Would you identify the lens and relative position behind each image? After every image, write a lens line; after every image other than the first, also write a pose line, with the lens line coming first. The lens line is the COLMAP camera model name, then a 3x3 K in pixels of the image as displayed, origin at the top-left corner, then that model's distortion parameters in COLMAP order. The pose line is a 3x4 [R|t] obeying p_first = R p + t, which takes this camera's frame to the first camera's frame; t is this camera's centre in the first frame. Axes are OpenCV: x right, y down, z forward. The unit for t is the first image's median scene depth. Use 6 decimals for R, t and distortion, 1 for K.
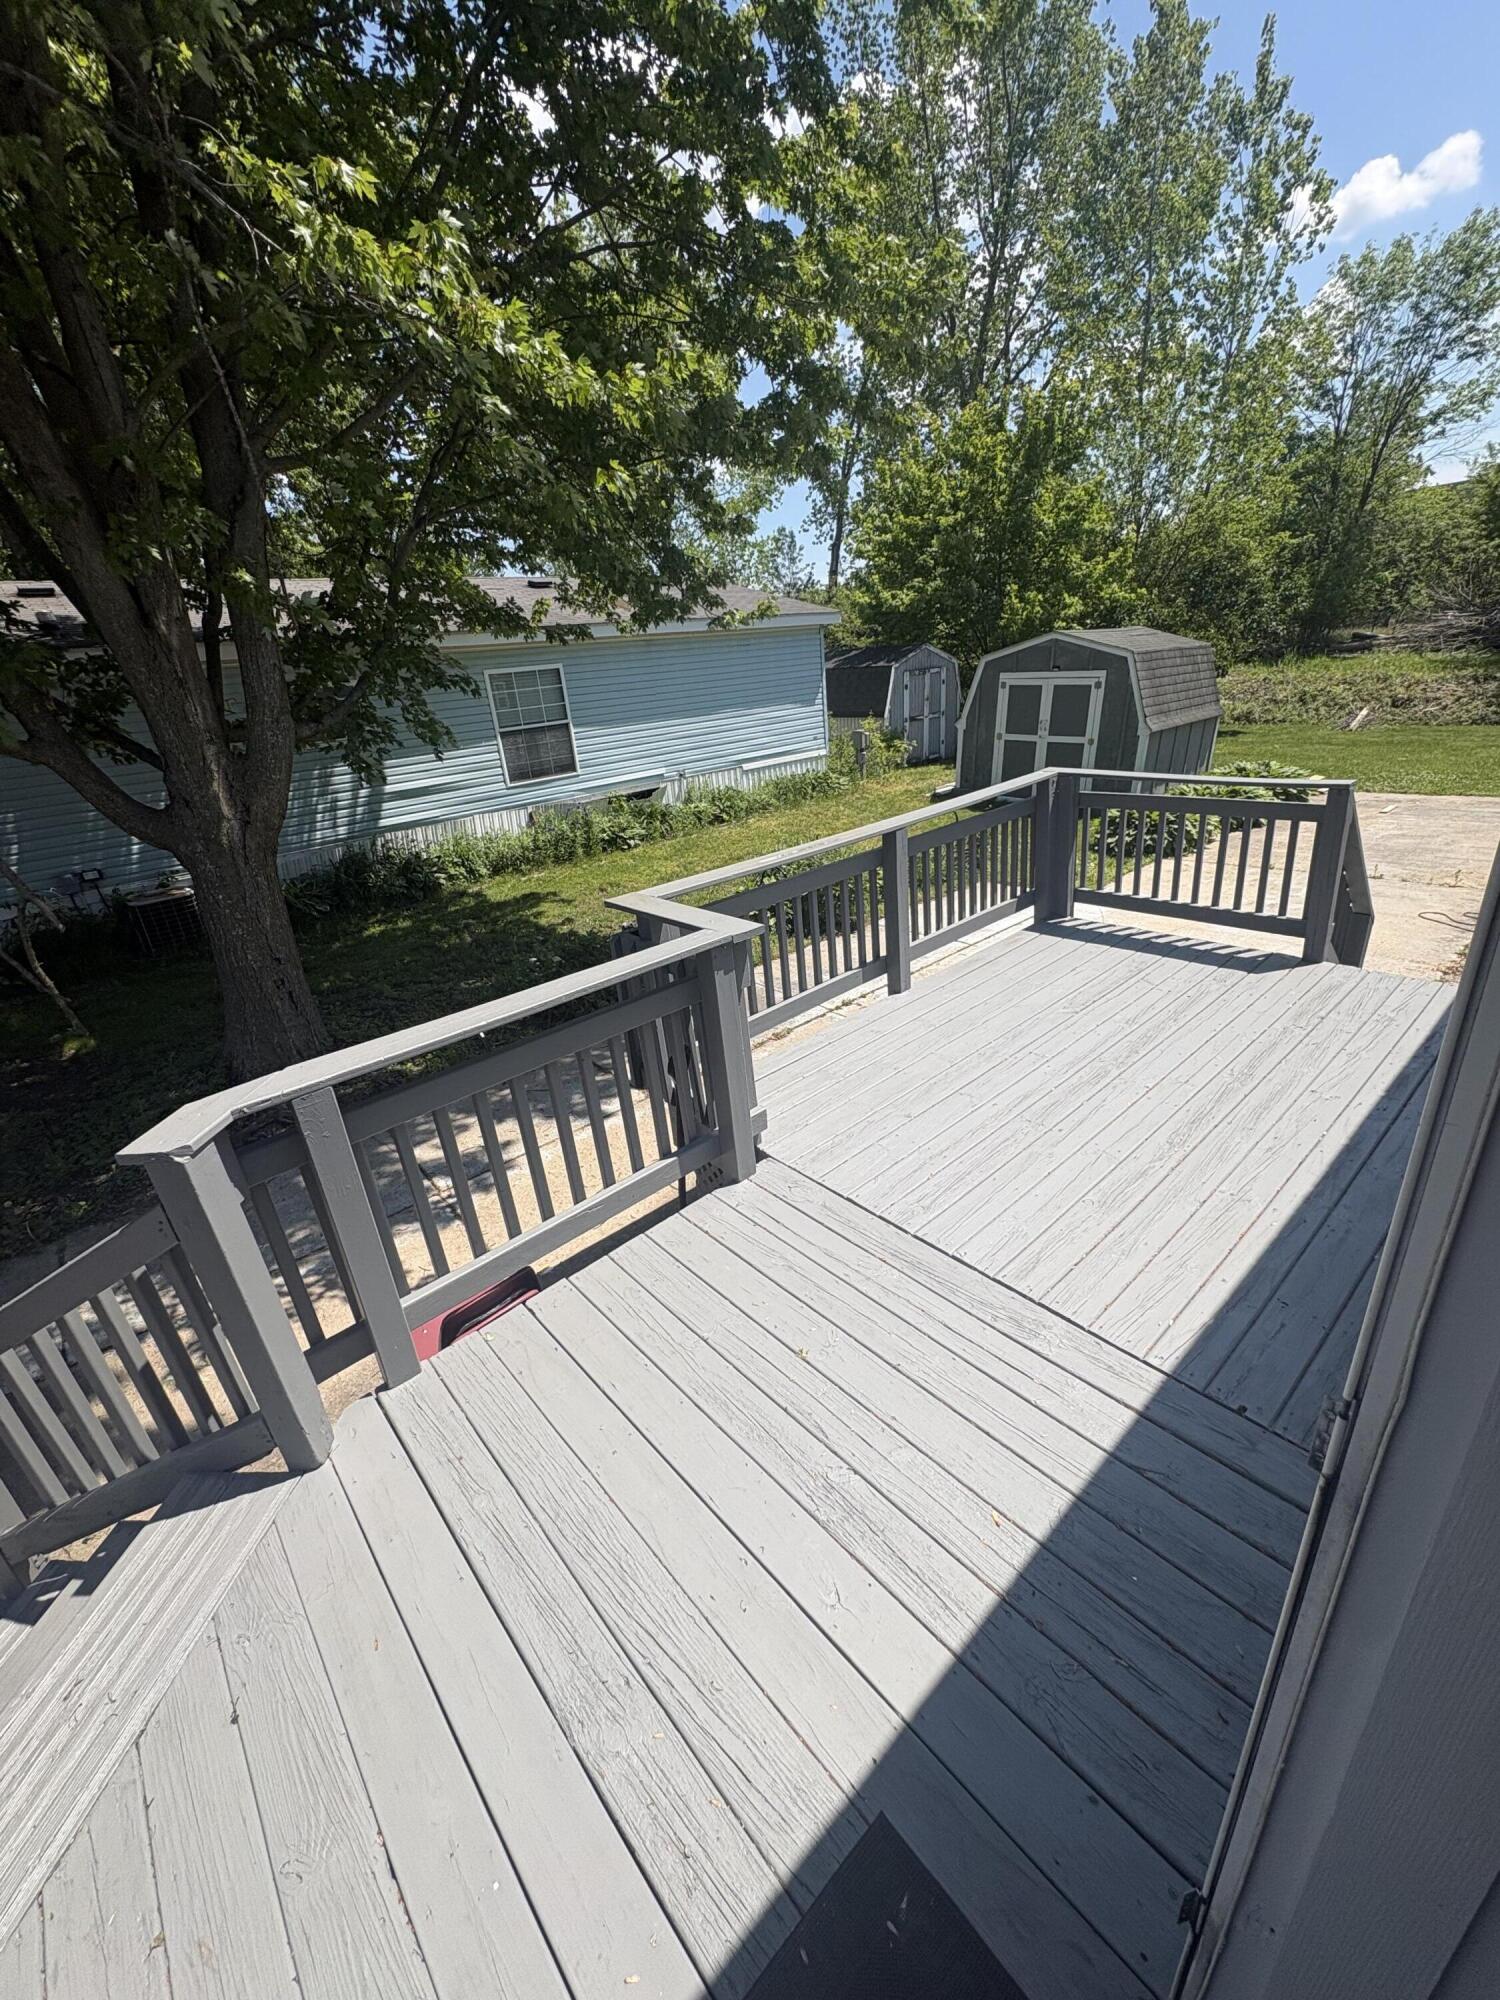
lens RADIAL K [[801.0, 0, 745.8], [0, 801.0, 1006.4], [0, 0, 1]] dist [-0.002988, -0.000374]
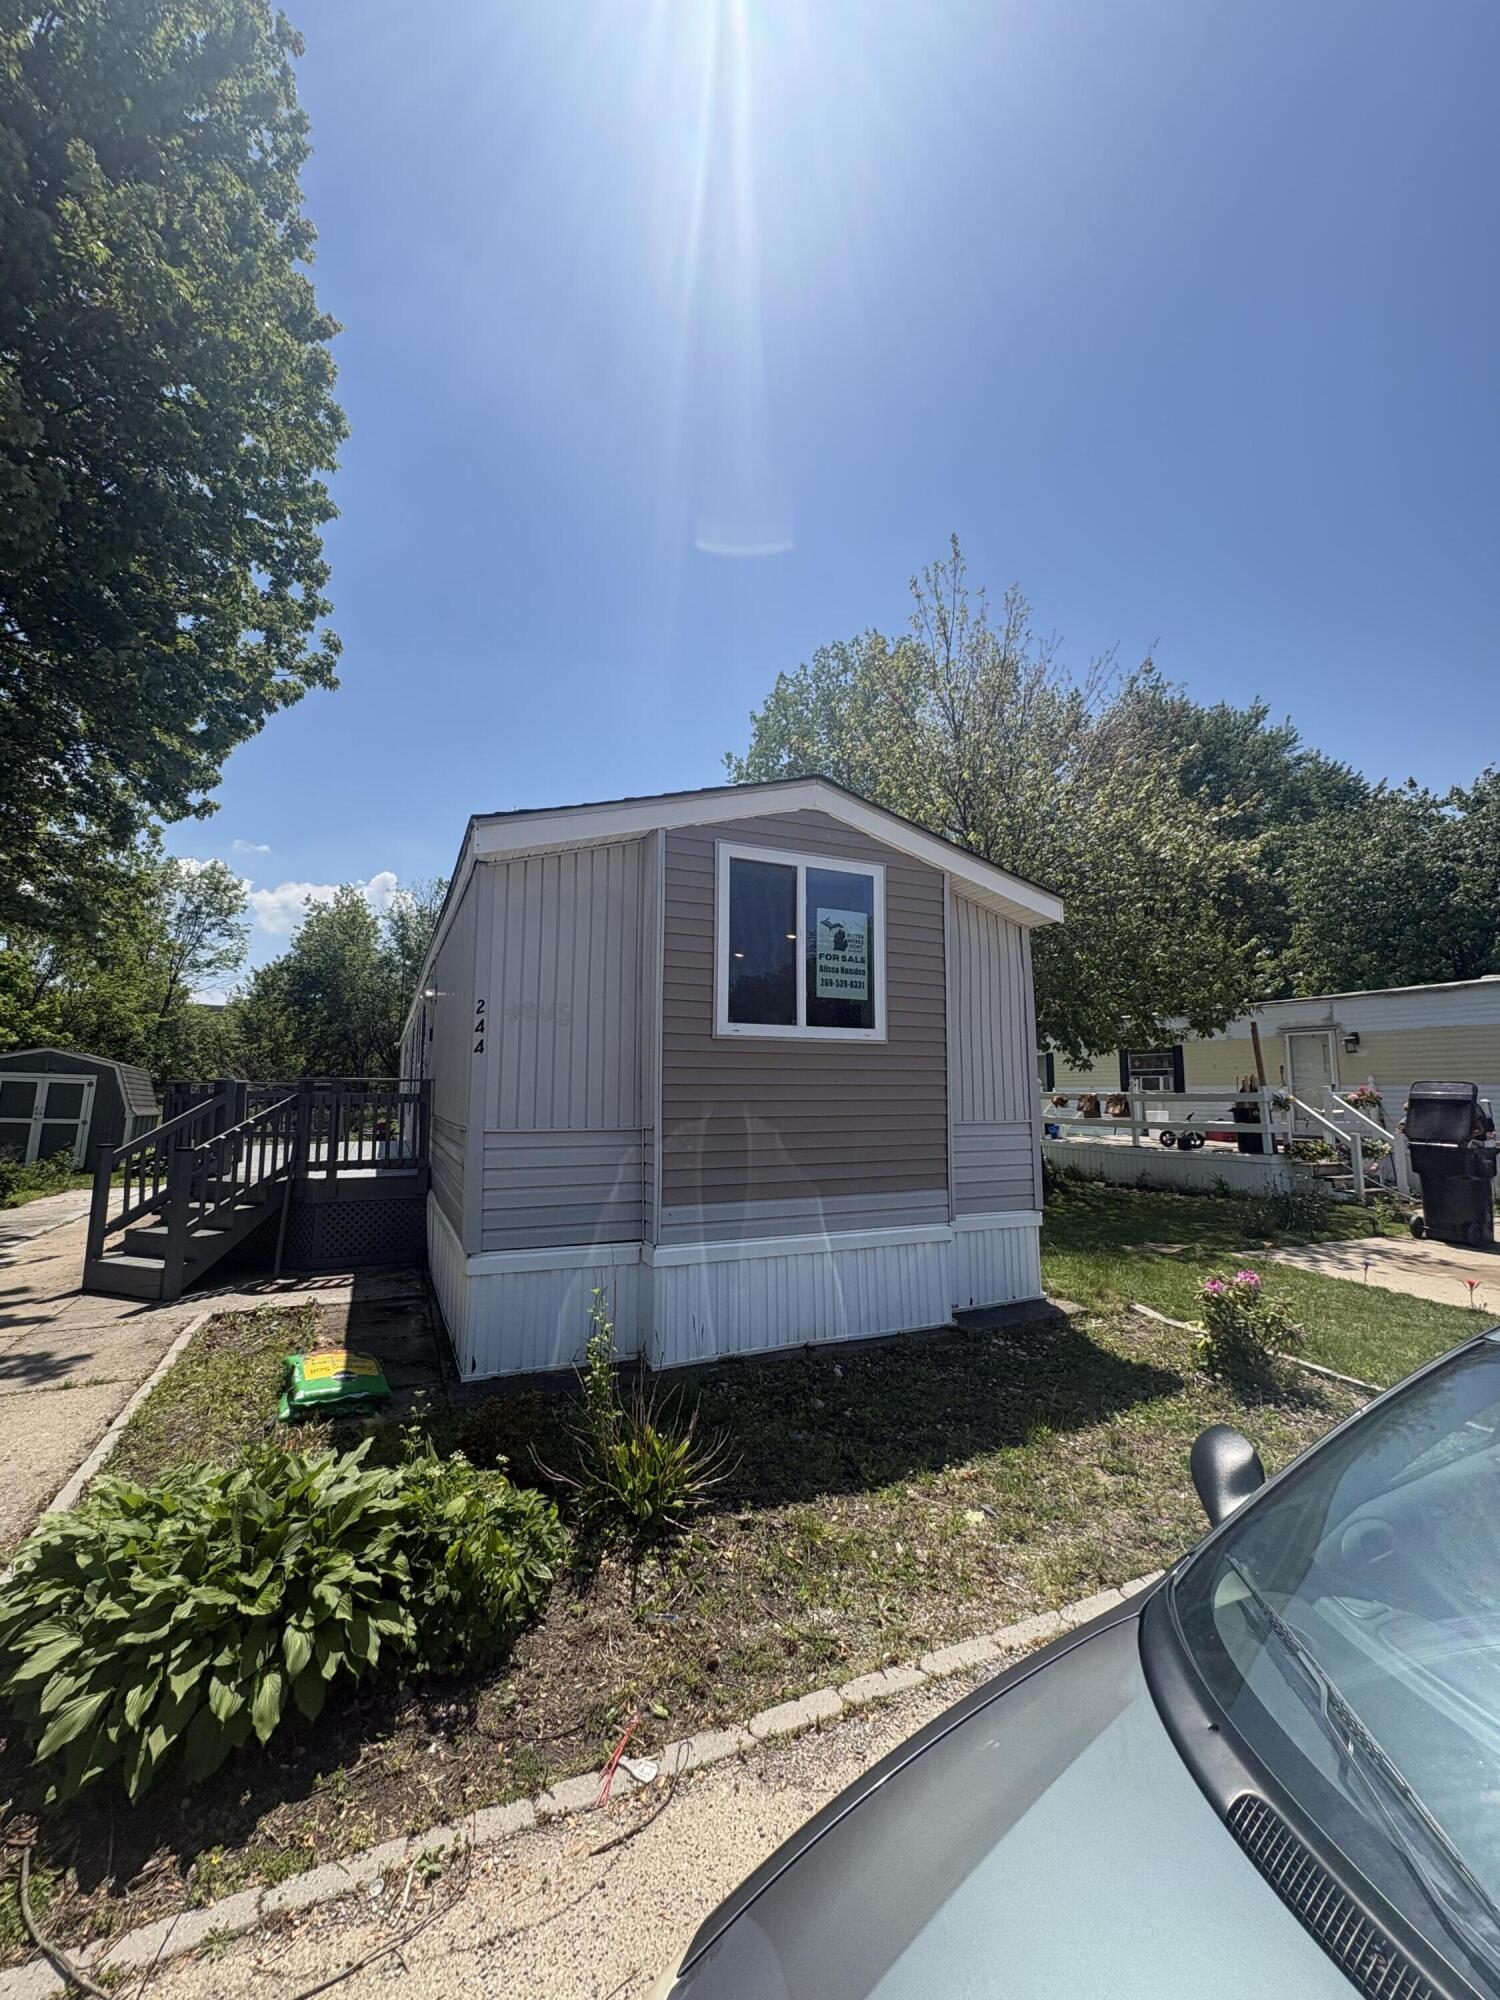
lens RADIAL K [[801.0, 0, 745.8], [0, 801.0, 1006.4], [0, 0, 1]] dist [-0.002988, -0.000374]
pose [[0.286860, 0.191261, 0.938686, -0.386741], [0.350949, 0.890764, -0.288746, 0.195062], [-0.891373, 0.412260, 0.188402, -0.243265]]
